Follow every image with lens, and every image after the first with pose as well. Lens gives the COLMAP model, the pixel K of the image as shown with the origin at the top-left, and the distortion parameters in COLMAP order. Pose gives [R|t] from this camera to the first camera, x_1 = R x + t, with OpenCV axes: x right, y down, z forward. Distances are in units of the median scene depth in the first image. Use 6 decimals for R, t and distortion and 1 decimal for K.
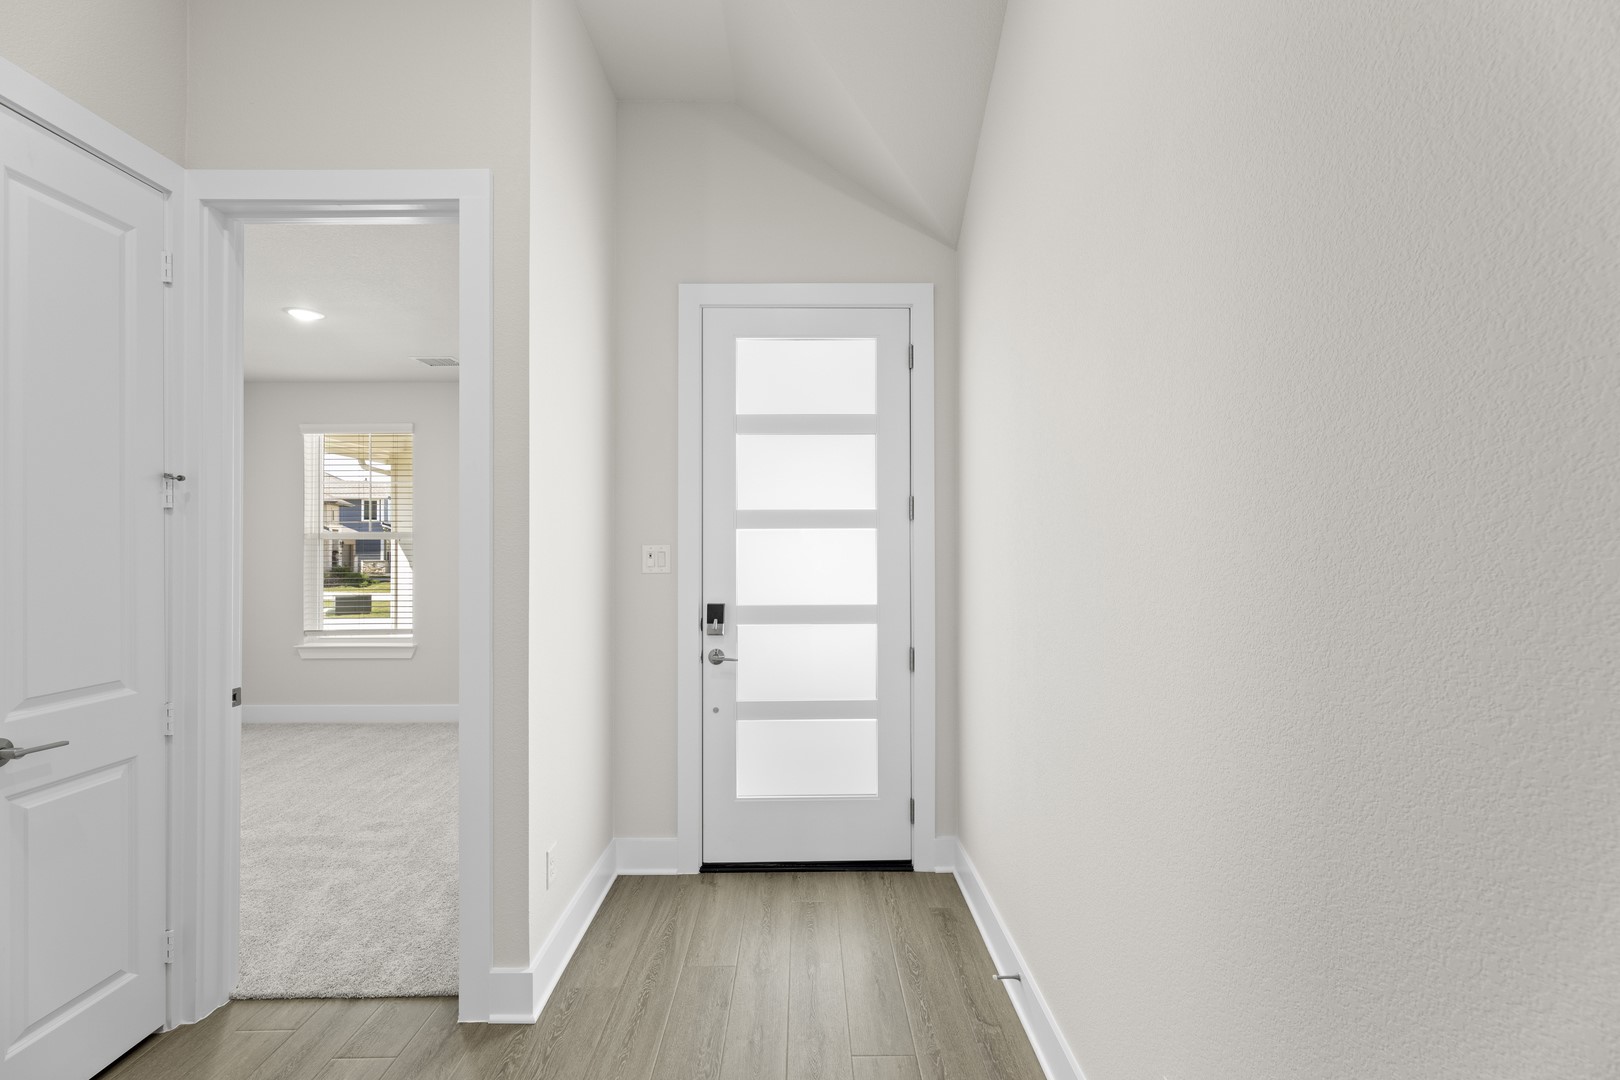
lens RADIAL K [[648.0, 0, 802.3], [0, 648.0, 546.0], [0, 0, 1]] dist [0.003442, -0.000421]
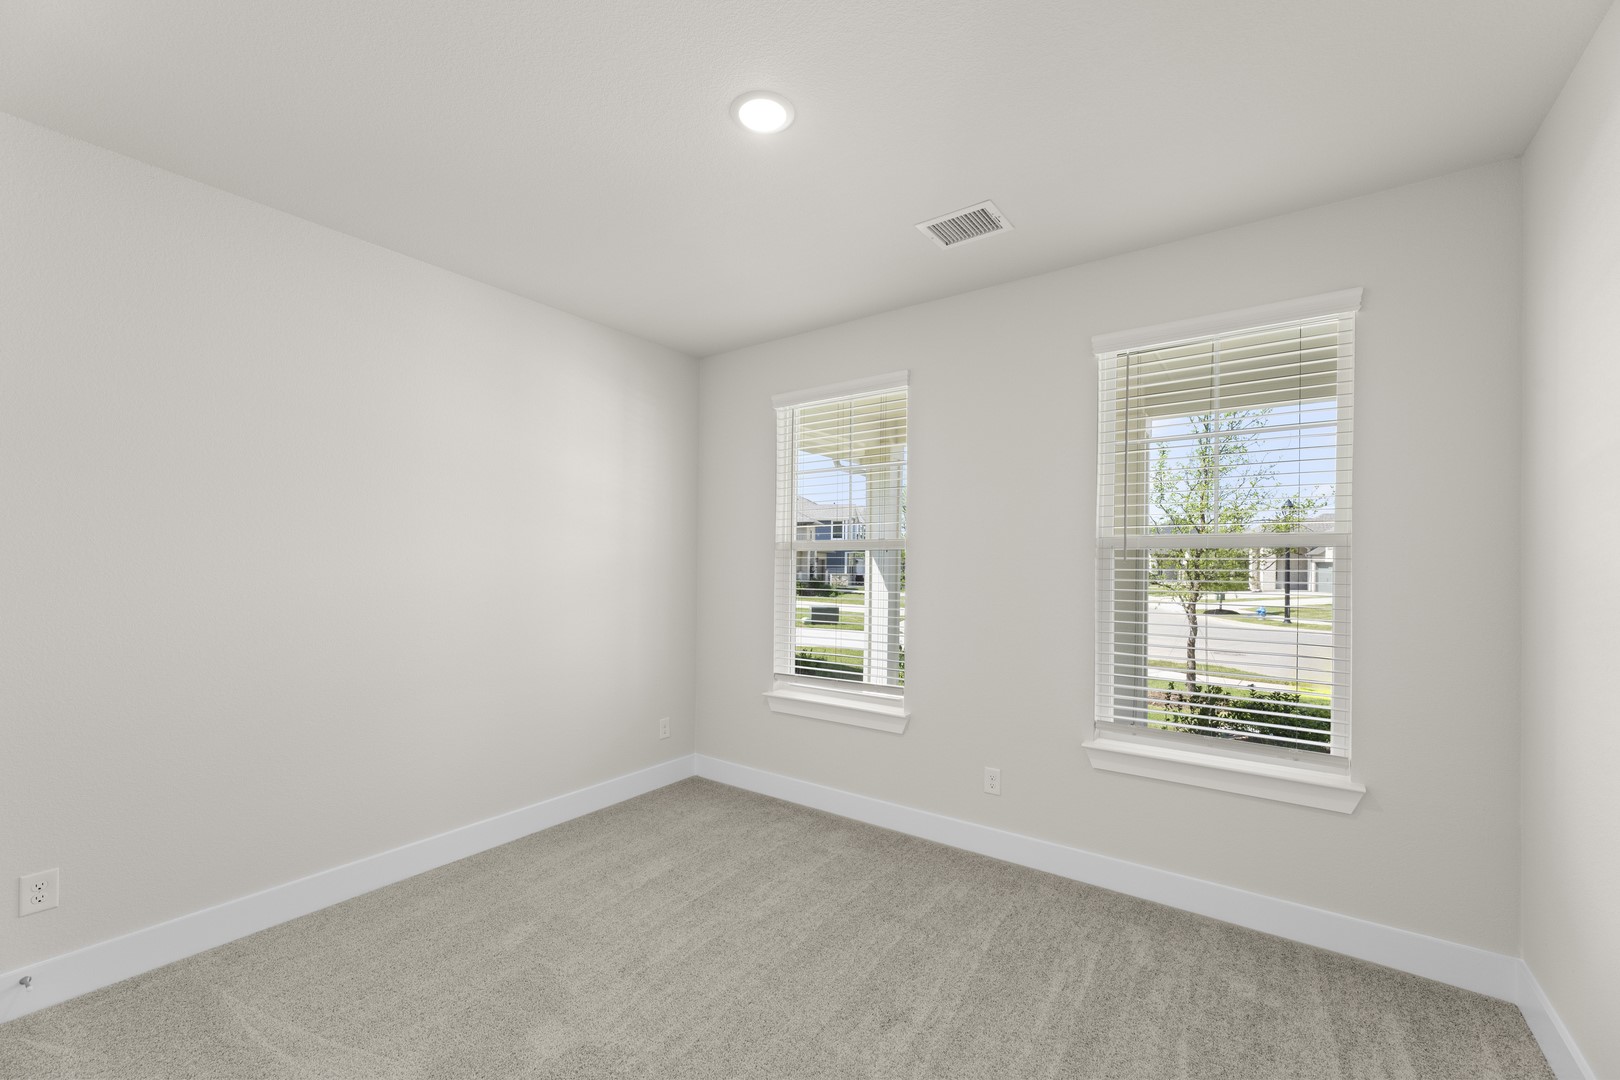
lens RADIAL K [[648.0, 0, 820.2], [0, 648.0, 546.4], [0, 0, 1]] dist [0.003442, -0.000421]
pose [[0.818618, -0.005314, -0.574313, -0.295093], [-0.009307, 0.999703, -0.022517, 0.001604], [0.574262, 0.023778, 0.818326, 0.416633]]
